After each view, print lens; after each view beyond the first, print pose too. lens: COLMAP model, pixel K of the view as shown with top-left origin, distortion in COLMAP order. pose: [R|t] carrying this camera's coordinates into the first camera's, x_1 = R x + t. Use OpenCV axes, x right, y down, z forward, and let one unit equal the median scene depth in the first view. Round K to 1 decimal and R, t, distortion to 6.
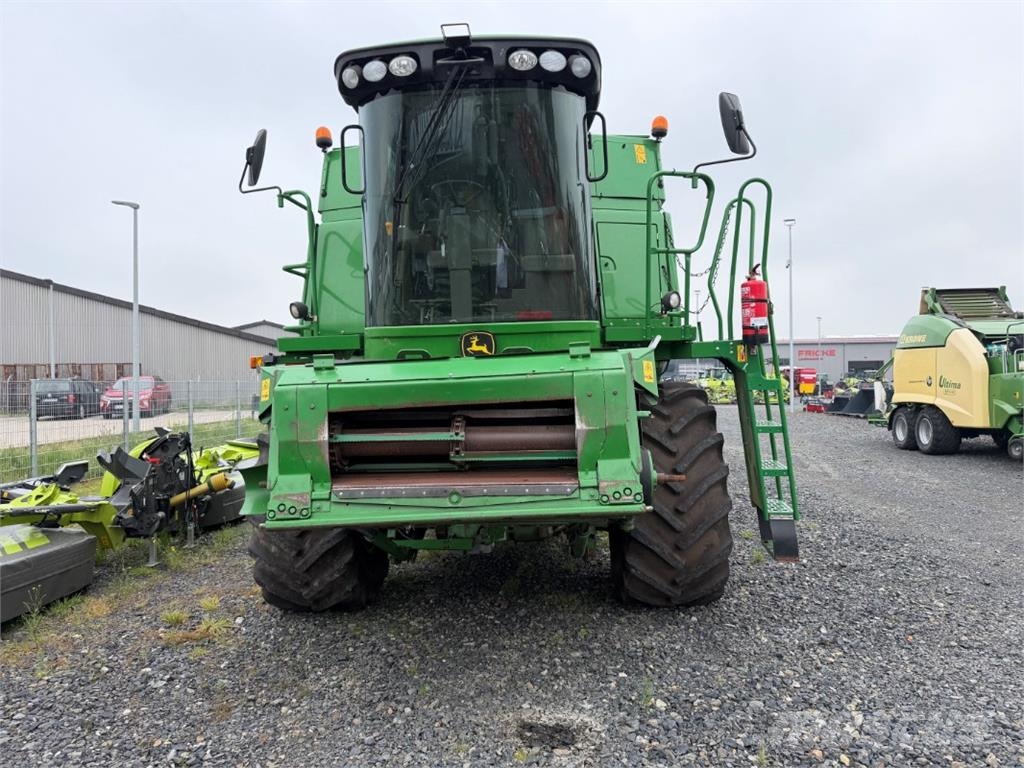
lens RADIAL K [[743.6, 0, 512.3], [0, 743.6, 391.5], [0, 0, 1]] dist [0.079179, -0.002927]
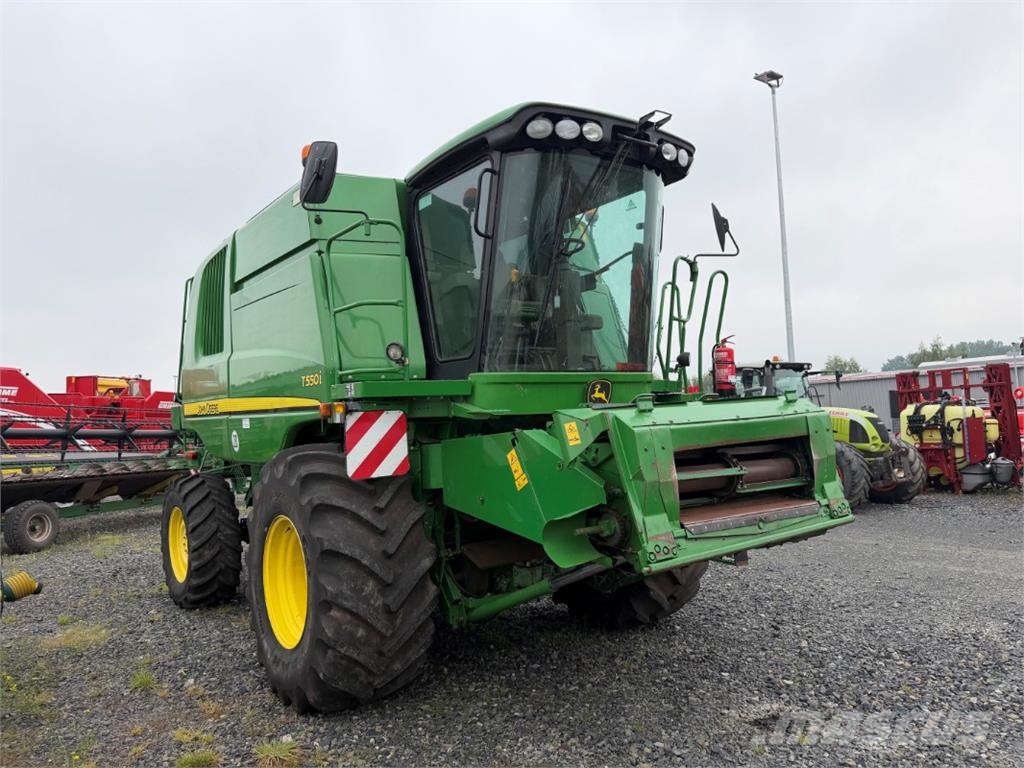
lens RADIAL K [[762.4, 0, 512.0], [0, 762.4, 384.0], [0, 0, 1]] dist [0.019415, -0.002359]
pose [[0.759882, 0.029149, 0.649408, -0.924262], [0.029680, 0.996397, -0.079453, 0.008994], [-0.649384, 0.079650, 0.756278, 0.282867]]
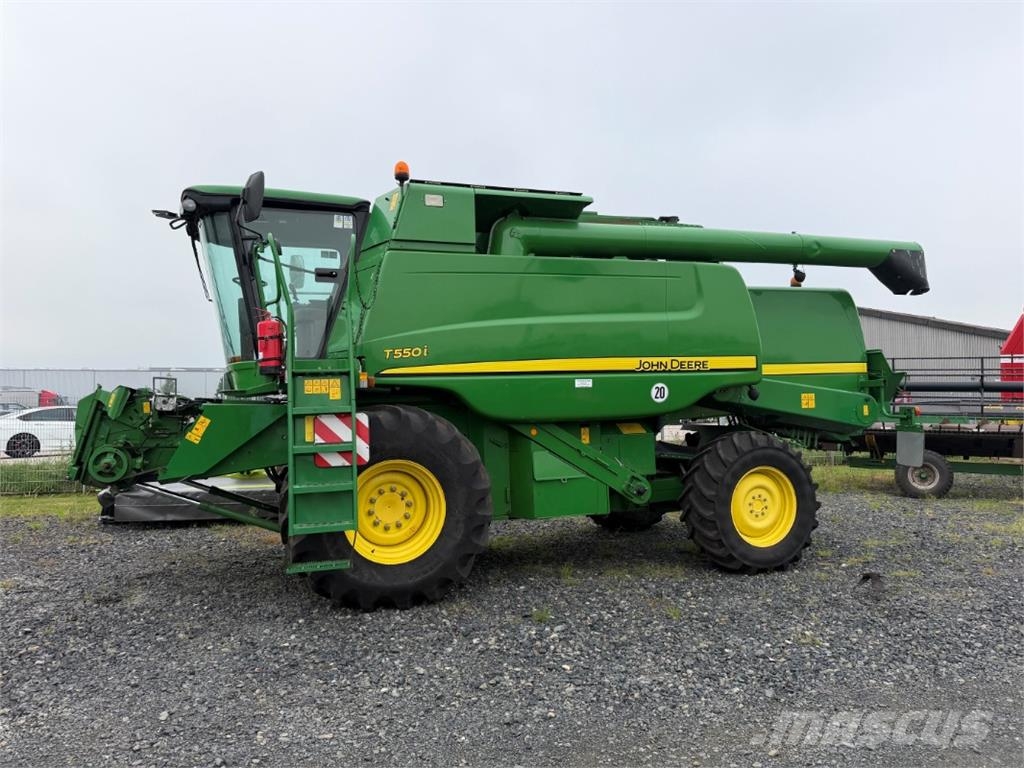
lens RADIAL K [[762.4, 0, 512.0], [0, 762.4, 384.0], [0, 0, 1]] dist [0.019415, -0.002359]
pose [[0.335522, -0.012247, -0.941953, 1.776194], [-0.008409, 0.999837, -0.015994, -0.037099], [0.941995, 0.013287, 0.335364, 1.063317]]
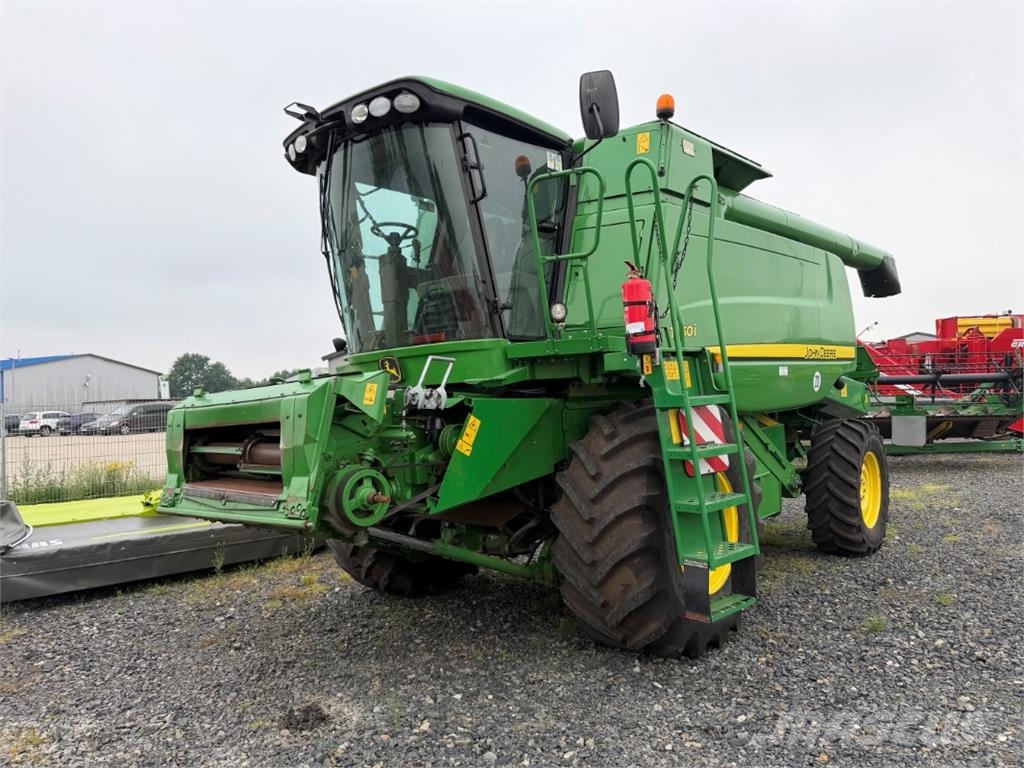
lens RADIAL K [[743.6, 0, 512.3], [0, 743.6, 391.5], [0, 0, 1]] dist [0.079179, -0.002927]
pose [[0.756983, -0.016878, -0.653216, 0.891624], [0.011474, 0.999856, -0.012538, -0.013417], [0.653333, 0.001996, 0.757068, 0.306159]]
